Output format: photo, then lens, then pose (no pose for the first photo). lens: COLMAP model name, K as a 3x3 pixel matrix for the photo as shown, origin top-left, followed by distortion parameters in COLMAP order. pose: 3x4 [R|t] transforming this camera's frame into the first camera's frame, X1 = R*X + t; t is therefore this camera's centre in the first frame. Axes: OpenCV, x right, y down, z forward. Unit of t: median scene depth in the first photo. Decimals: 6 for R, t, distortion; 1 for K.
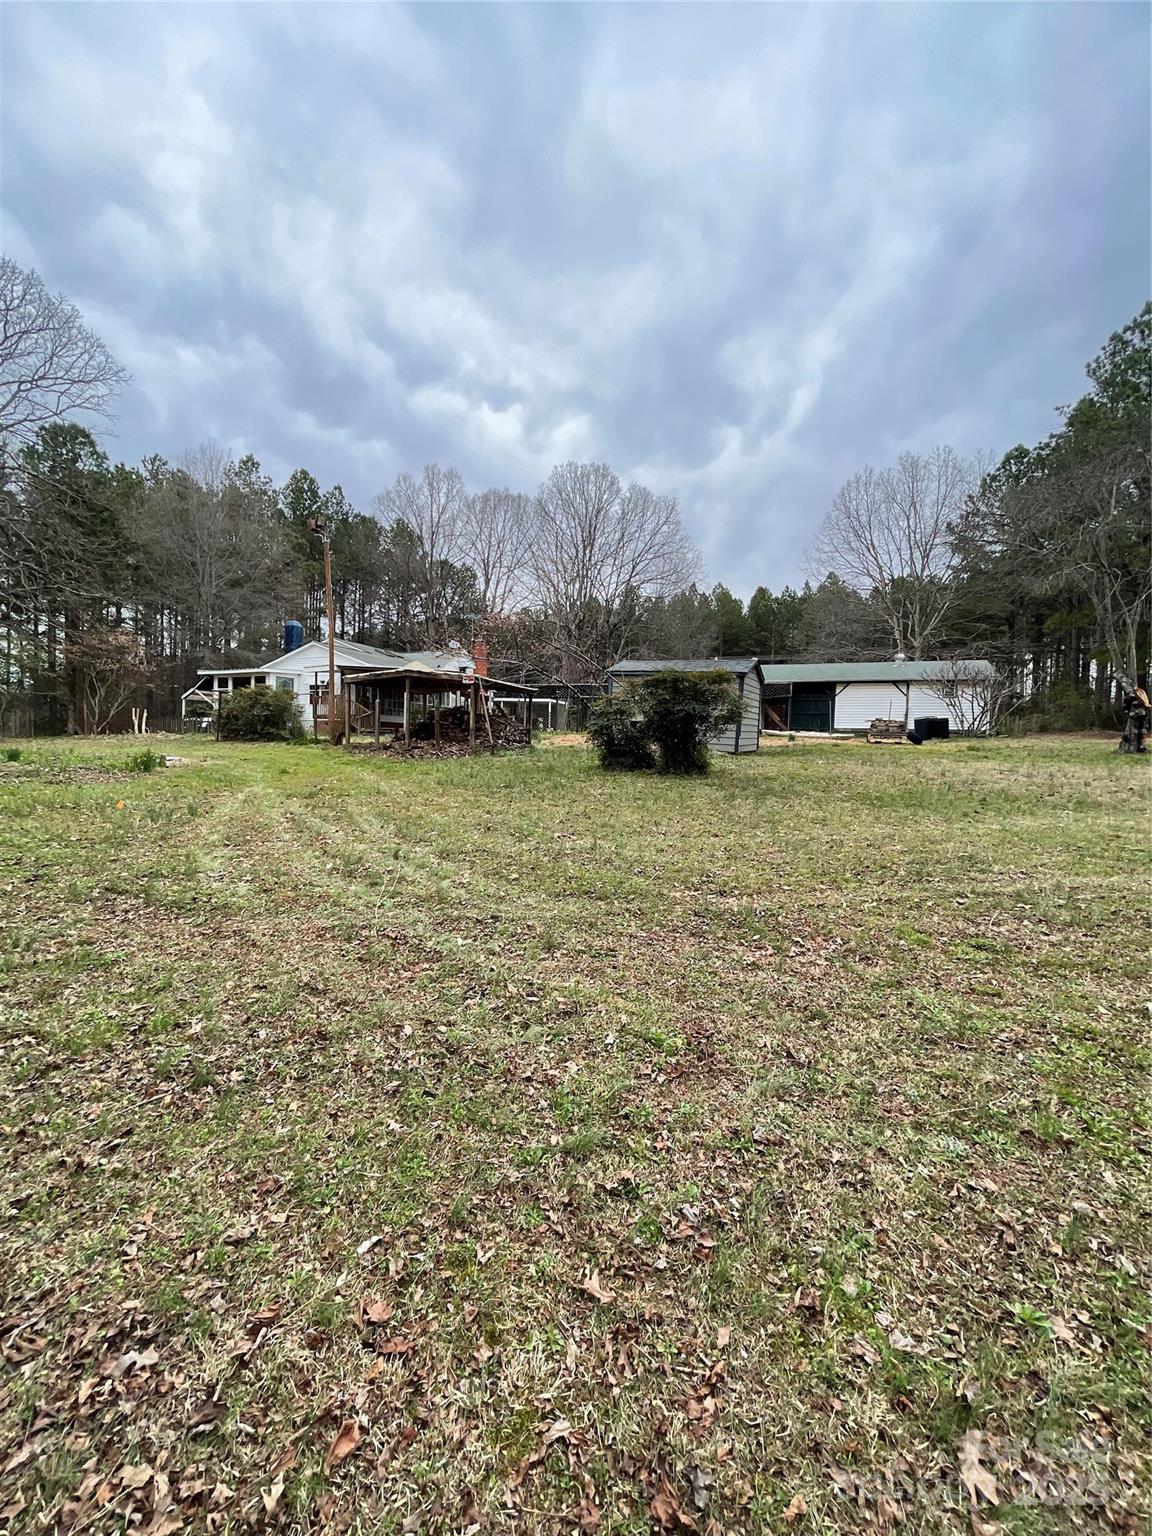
lens RADIAL K [[619.8, 0, 572.0], [0, 619.8, 763.3], [0, 0, 1]] dist [0.001486, -0.000750]
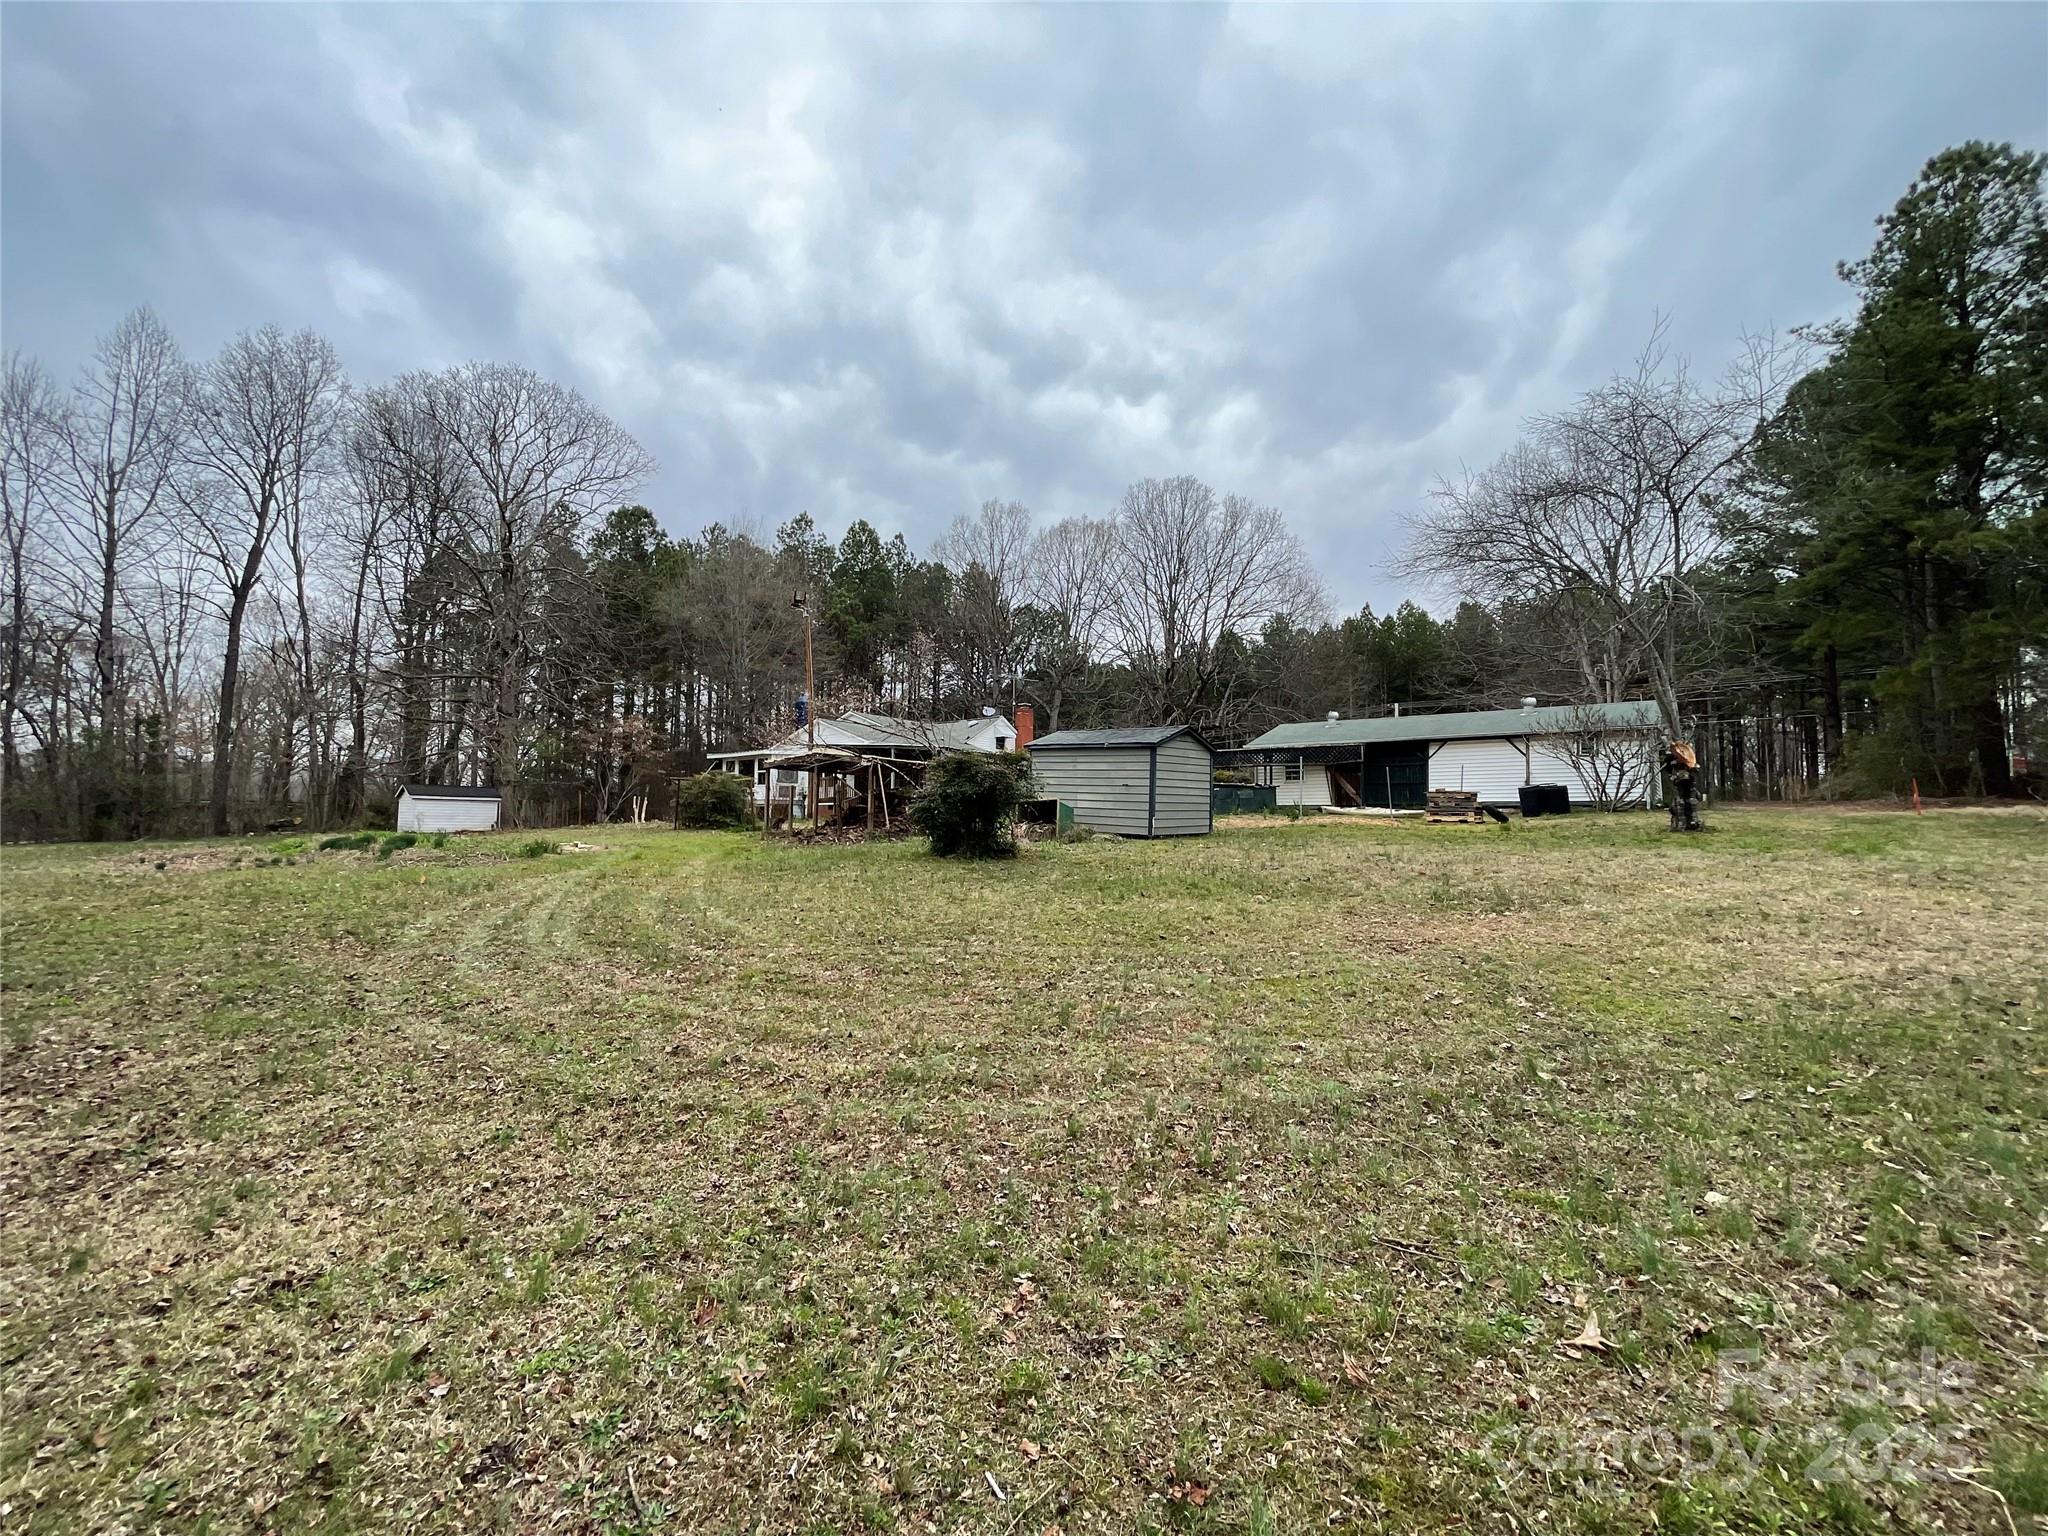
lens RADIAL K [[826.4, 0, 1018.7], [0, 826.4, 772.9], [0, 0, 1]] dist [0.001486, -0.000750]
pose [[0.961013, -0.029975, -0.274874, 0.213209], [0.003225, 0.995254, -0.097256, 0.003064], [0.276485, 0.092578, 0.956549, -0.076640]]
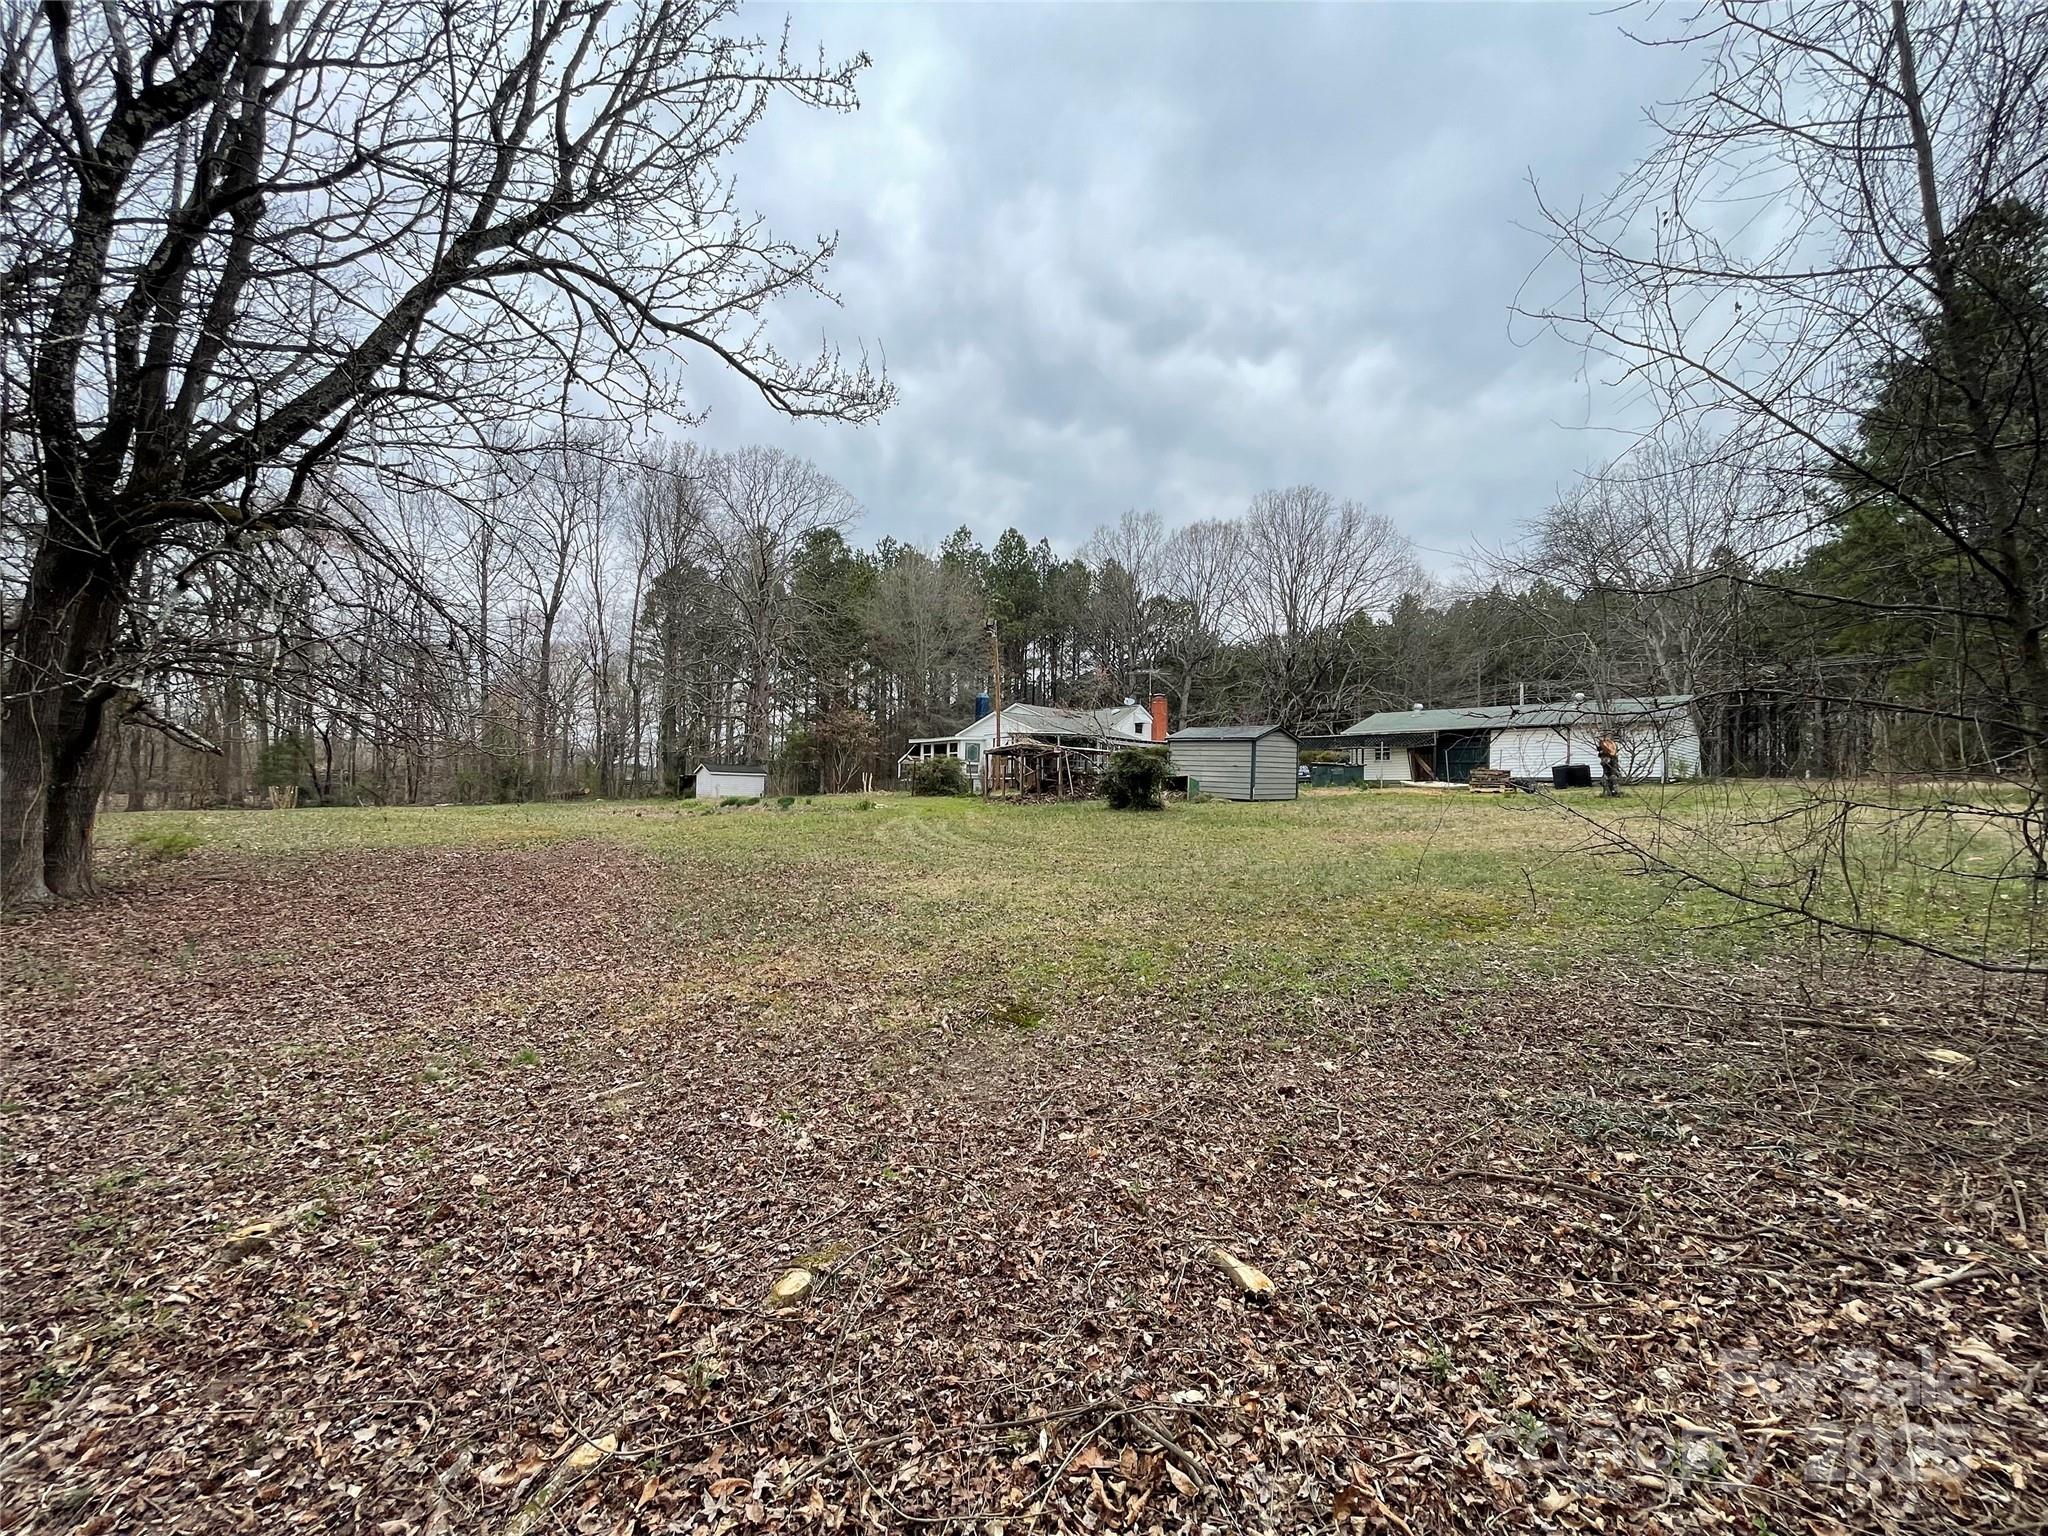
lens RADIAL K [[826.4, 0, 1019.7], [0, 826.4, 772.5], [0, 0, 1]] dist [0.001486, -0.000750]
pose [[0.907871, -0.021185, -0.418714, 0.287222], [-0.007611, 0.997725, -0.066984, 0.022886], [0.419181, 0.064000, 0.905644, -0.395644]]
